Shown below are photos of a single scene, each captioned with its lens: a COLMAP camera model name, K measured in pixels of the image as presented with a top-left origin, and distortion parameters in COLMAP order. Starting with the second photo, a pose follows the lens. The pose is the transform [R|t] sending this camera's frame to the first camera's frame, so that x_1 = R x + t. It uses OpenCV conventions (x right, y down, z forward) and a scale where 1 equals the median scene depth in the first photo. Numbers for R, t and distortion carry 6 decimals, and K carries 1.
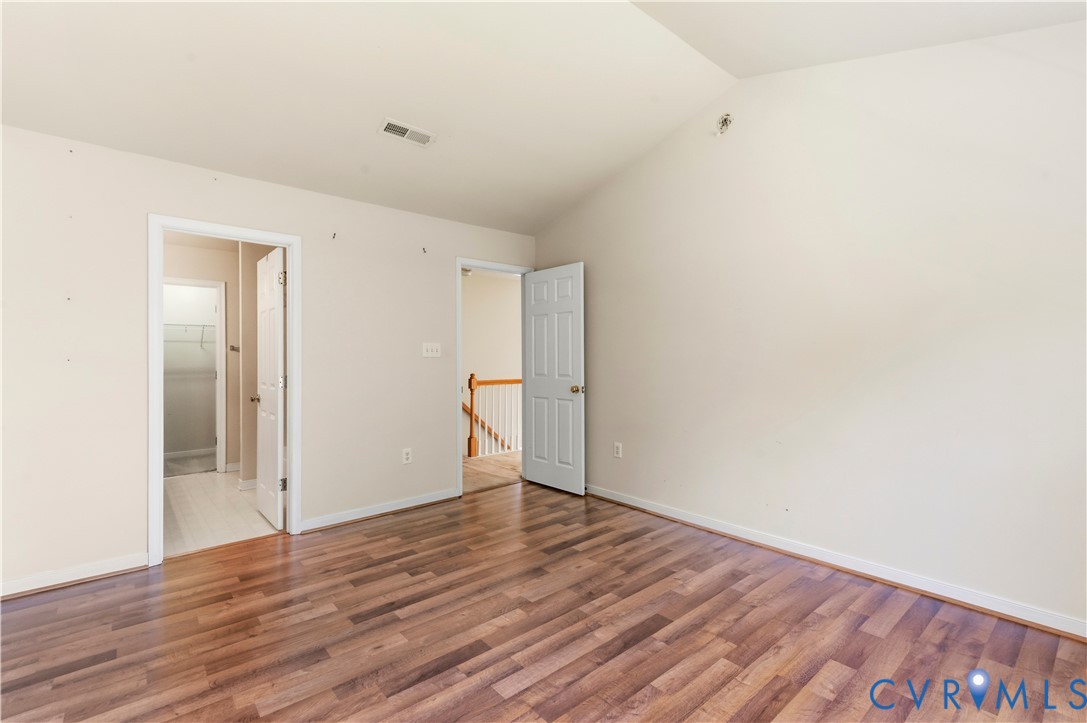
lens RADIAL K [[487.5, 0, 538.6], [0, 487.5, 355.9], [0, 0, 1]] dist [0.023147, -0.005104]
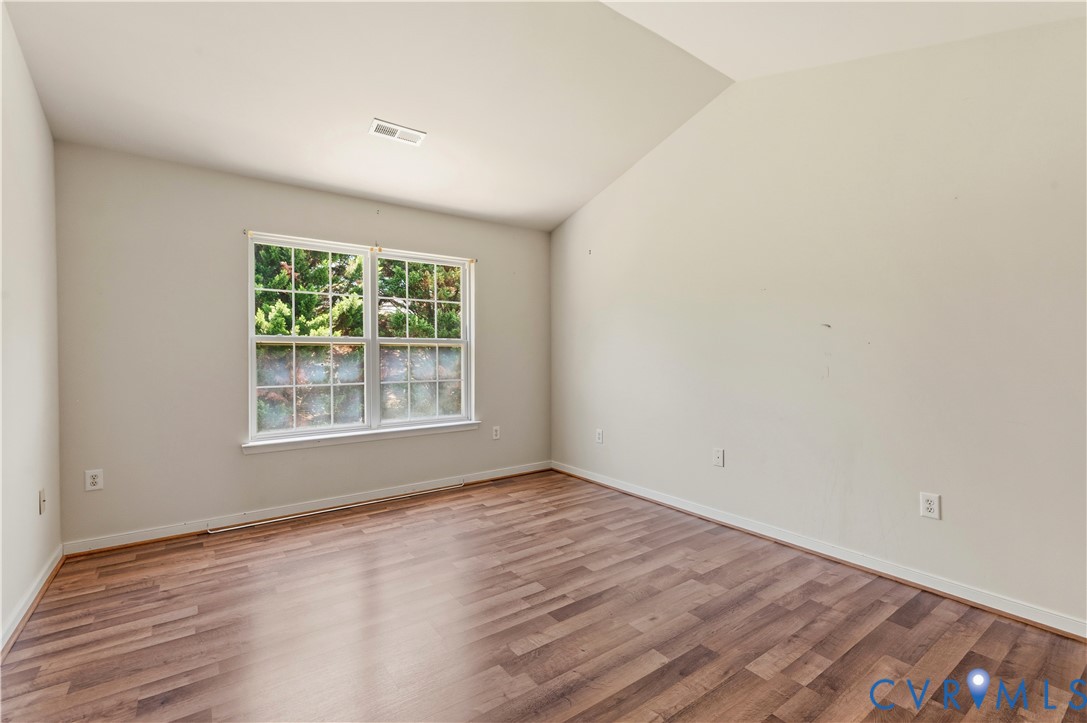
lens RADIAL K [[487.5, 0, 538.6], [0, 487.5, 355.9], [0, 0, 1]] dist [0.023147, -0.005104]
pose [[-0.996828, 0.008681, 0.079108, -0.164322], [0.008479, 0.999960, -0.002889, 0.018686], [-0.079130, -0.002209, -0.996862, 2.066875]]
